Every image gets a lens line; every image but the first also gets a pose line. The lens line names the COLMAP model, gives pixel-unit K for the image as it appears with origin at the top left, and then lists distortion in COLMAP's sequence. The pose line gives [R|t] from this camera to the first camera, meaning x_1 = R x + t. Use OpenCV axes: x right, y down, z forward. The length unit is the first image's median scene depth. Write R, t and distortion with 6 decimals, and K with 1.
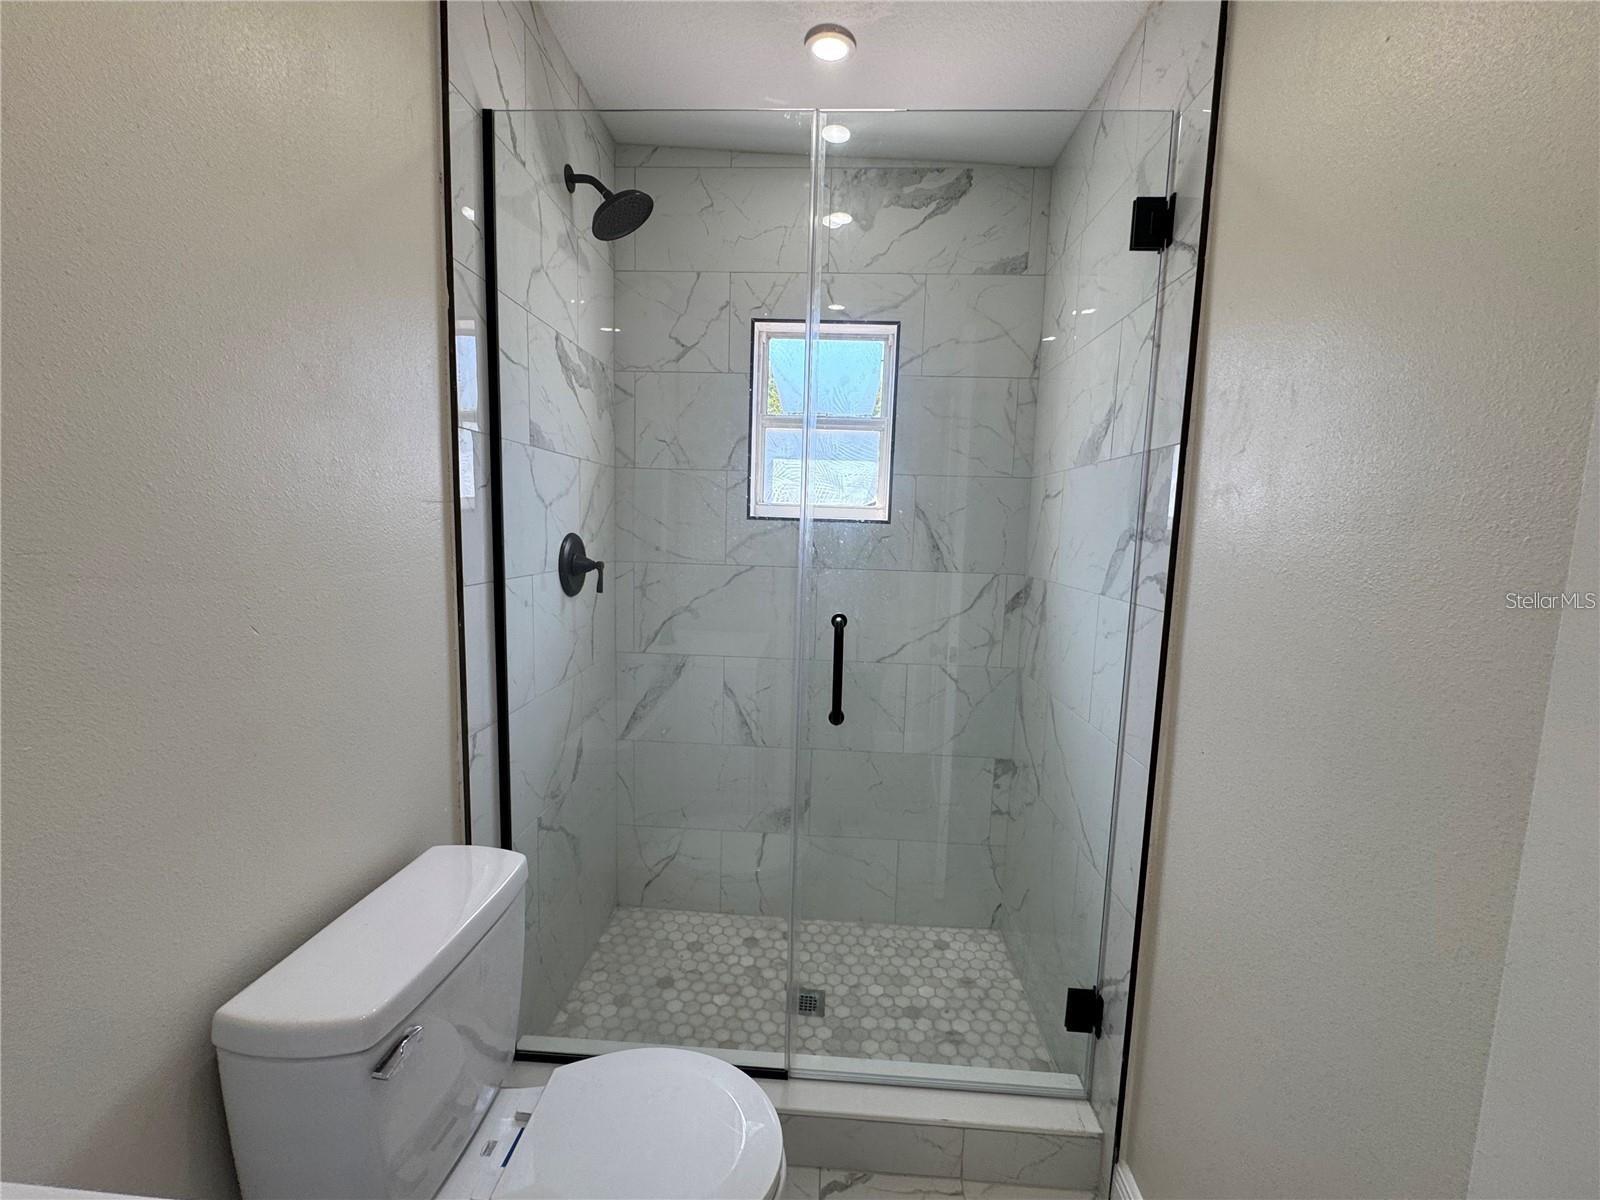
lens RADIAL K [[654.3, 0, 797.6], [0, 654.3, 599.7], [0, 0, 1]] dist [-0.004822, 0.000046]
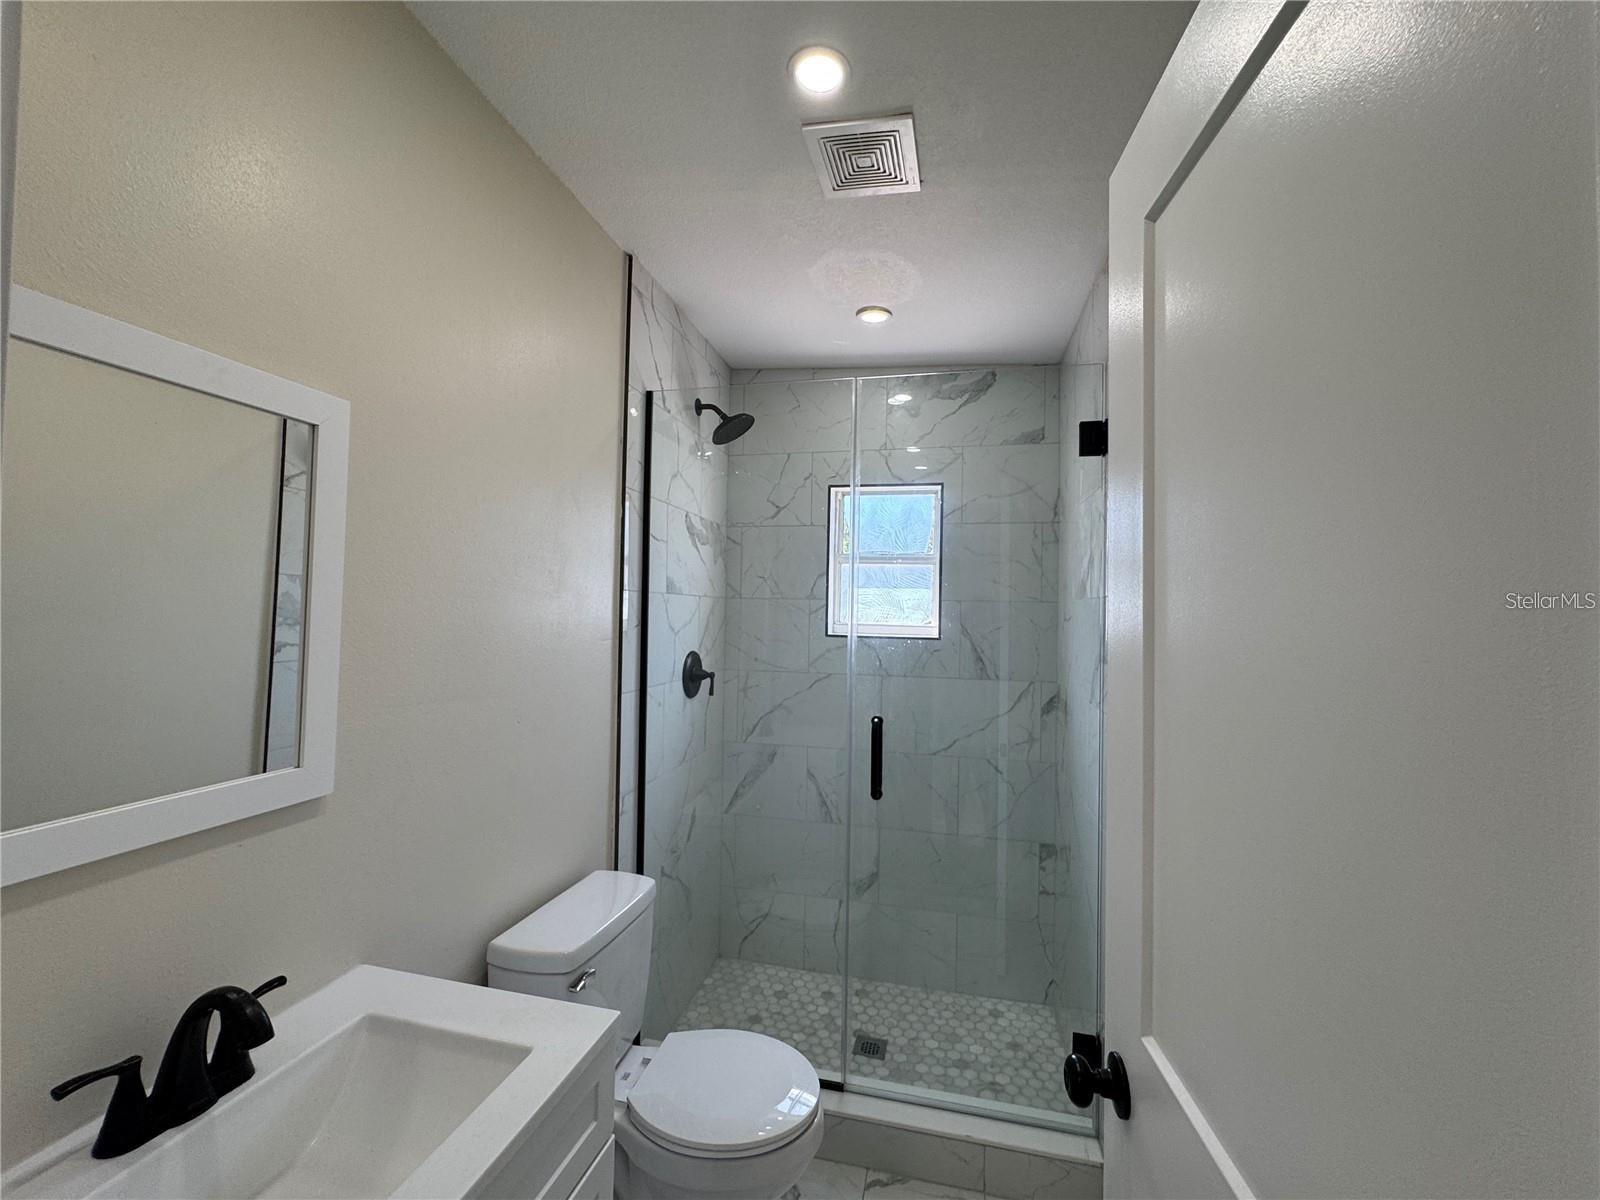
lens RADIAL K [[654.3, 0, 797.6], [0, 654.3, 599.7], [0, 0, 1]] dist [-0.004822, 0.000046]
pose [[0.984709, -0.014772, -0.173580, 0.097330], [-0.009345, 0.990485, -0.137305, -0.020818], [0.173957, 0.136828, 0.975201, -0.274697]]
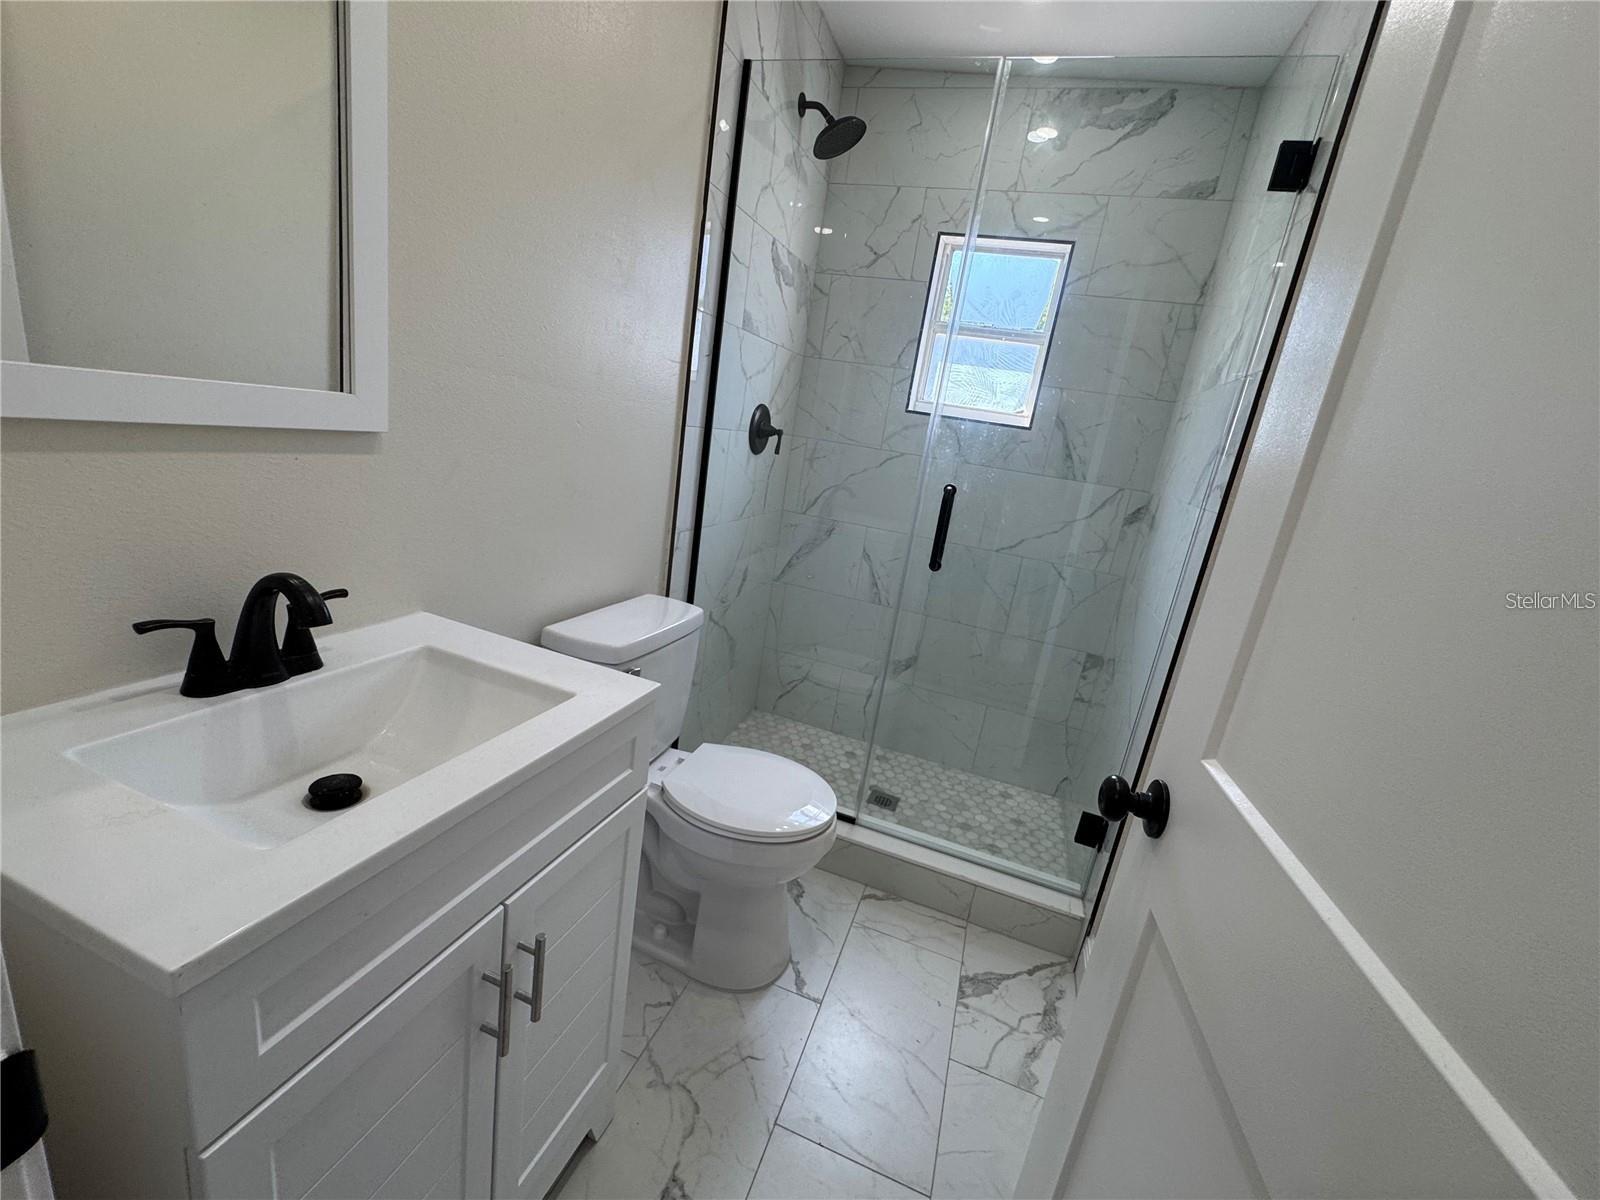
lens RADIAL K [[654.3, 0, 797.6], [0, 654.3, 599.7], [0, 0, 1]] dist [-0.004822, 0.000046]
pose [[0.954291, 0.180322, -0.238356, 0.084558], [-0.148960, 0.978338, 0.143757, 0.070965], [0.259115, -0.101681, 0.960479, -0.225677]]
